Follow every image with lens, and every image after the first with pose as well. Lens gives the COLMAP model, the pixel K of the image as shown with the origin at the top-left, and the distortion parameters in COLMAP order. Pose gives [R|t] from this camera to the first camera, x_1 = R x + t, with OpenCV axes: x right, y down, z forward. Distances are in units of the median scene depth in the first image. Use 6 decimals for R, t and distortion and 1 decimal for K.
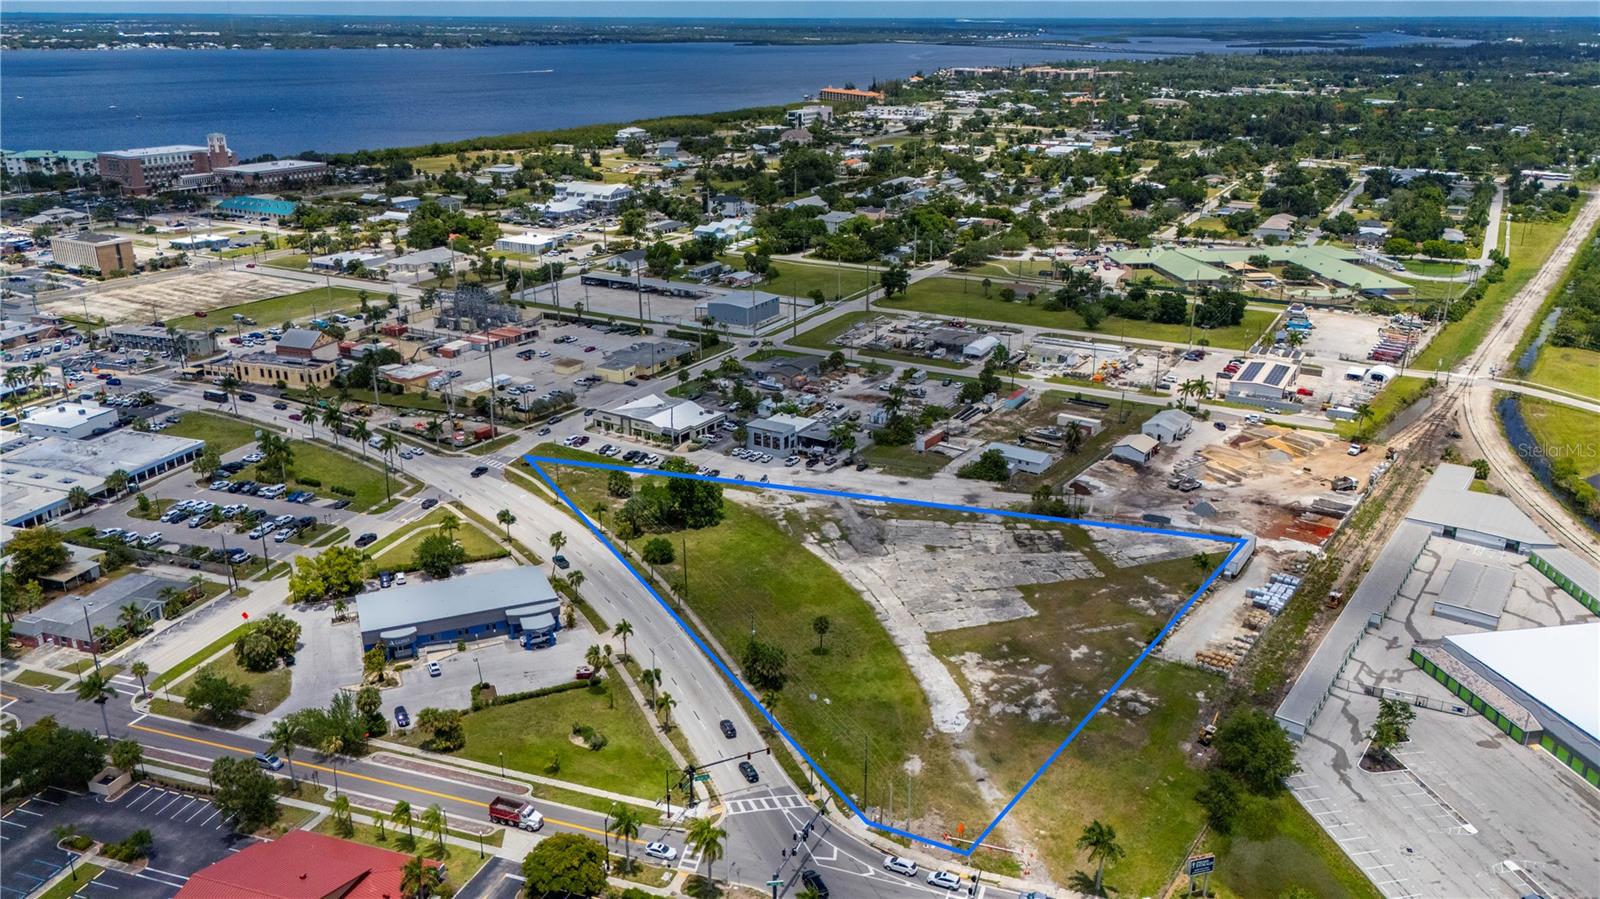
lens RADIAL K [[1191.4, 0, 795.1], [0, 1191.4, 458.0], [0, 0, 1]] dist [0.069415, -0.073628]
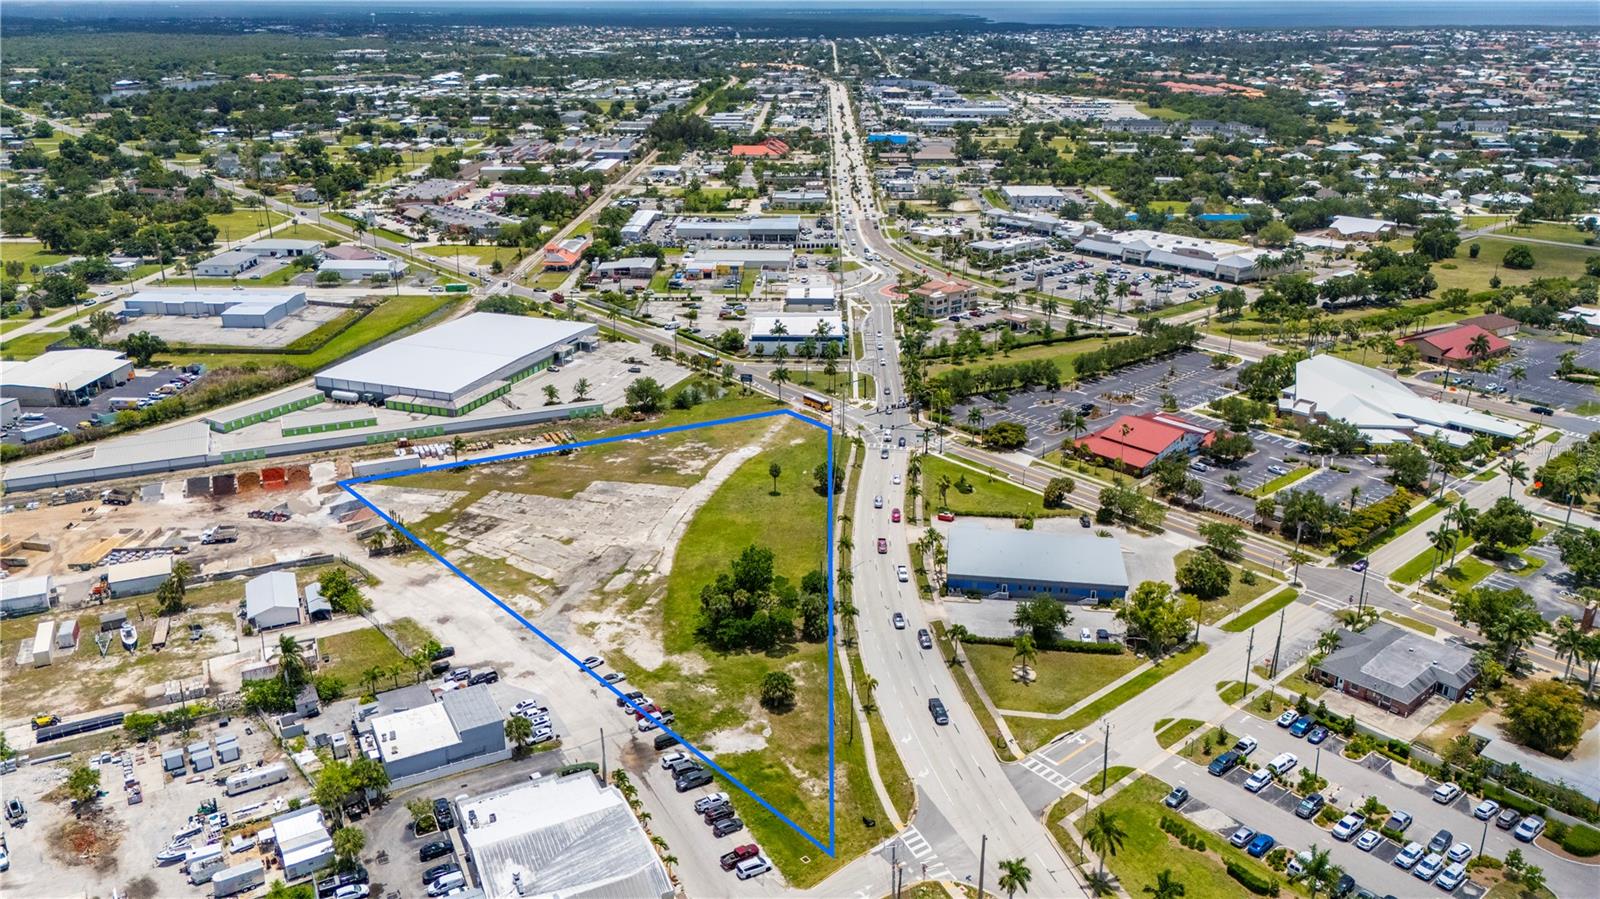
lens RADIAL K [[1191.4, 0, 799.2], [0, 1191.4, 454.0], [0, 0, 1]] dist [0.069415, -0.073628]
pose [[-0.866798, -0.180144, 0.464983, -0.397376], [0.169502, 0.770504, 0.614486, -0.442497], [-0.468967, 0.611451, -0.637336, 1.179815]]
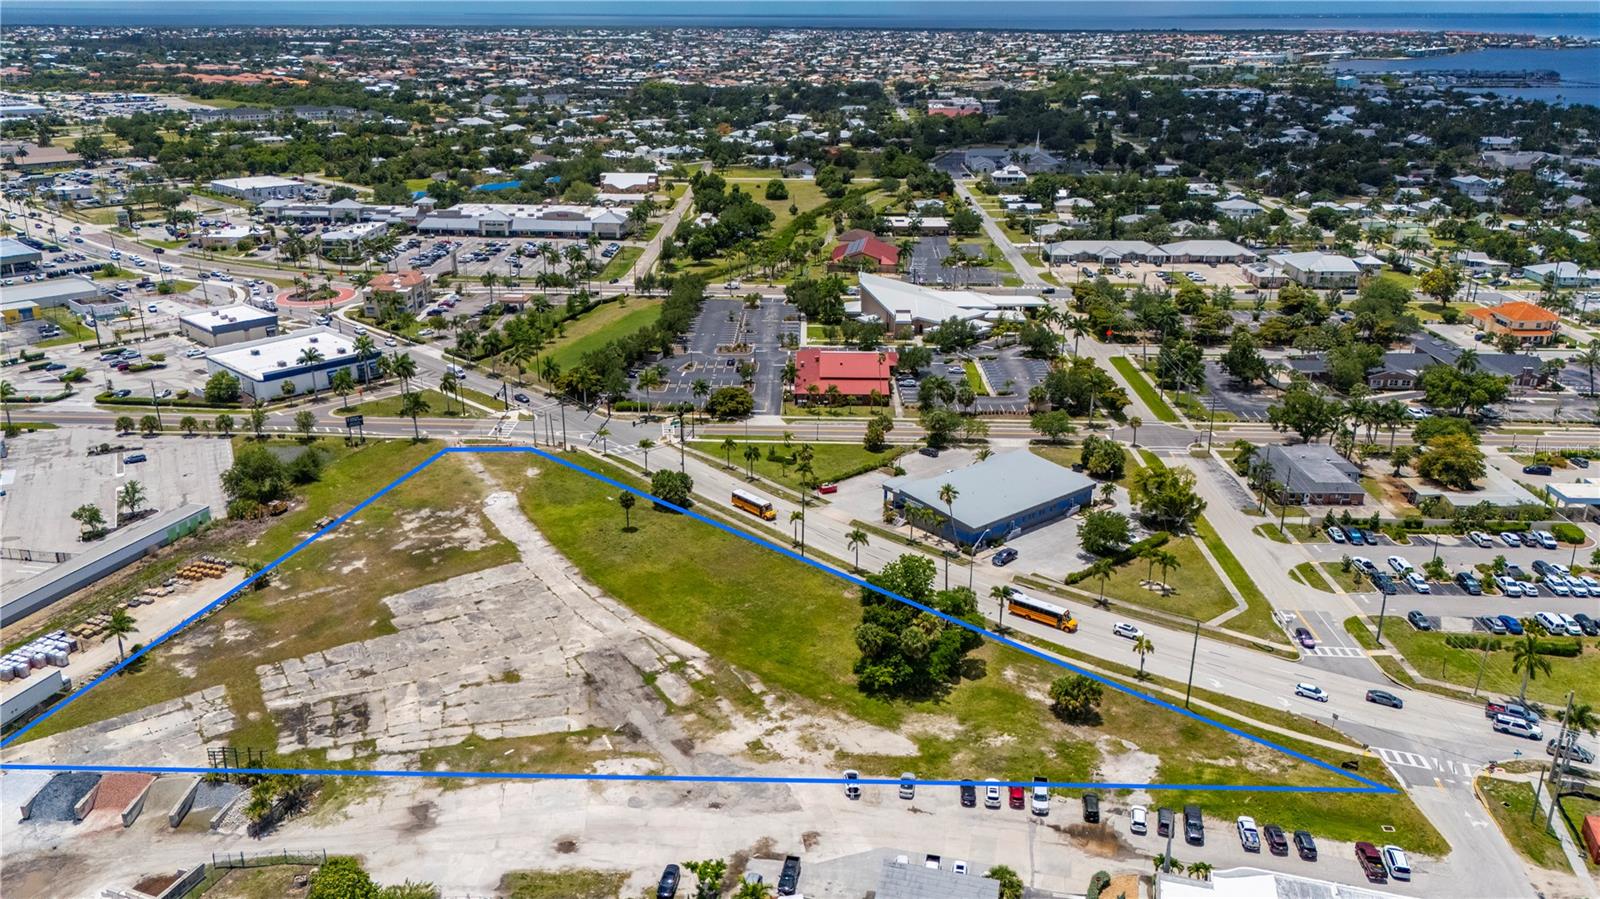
lens RADIAL K [[1191.4, 0, 788.6], [0, 1191.4, 439.0], [0, 0, 1]] dist [0.069415, -0.073628]
pose [[-0.953666, 0.095746, -0.285225, 0.113114], [-0.110536, 0.770214, 0.628134, -0.355937], [0.279826, 0.630558, -0.723944, 1.126727]]
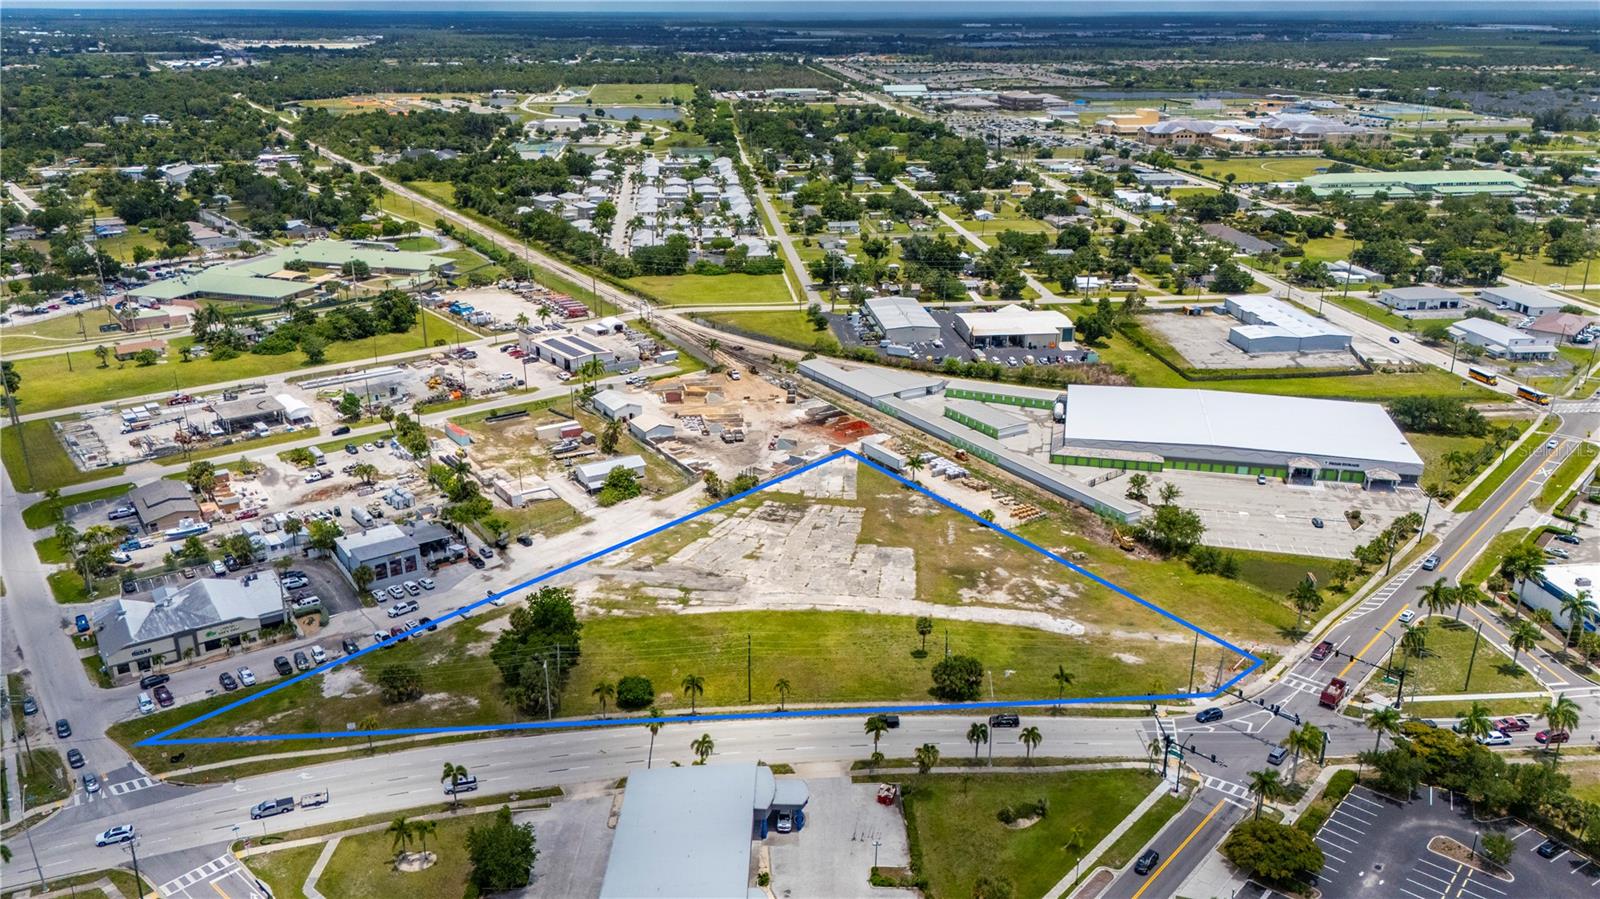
lens RADIAL K [[1191.4, 0, 796.3], [0, 1191.4, 450.8], [0, 0, 1]] dist [0.069415, -0.073628]
pose [[0.388931, -0.321292, 0.863426, -0.540356], [0.320716, 0.925811, 0.200040, -0.148401], [-0.863640, 0.199113, 0.463120, 0.390491]]
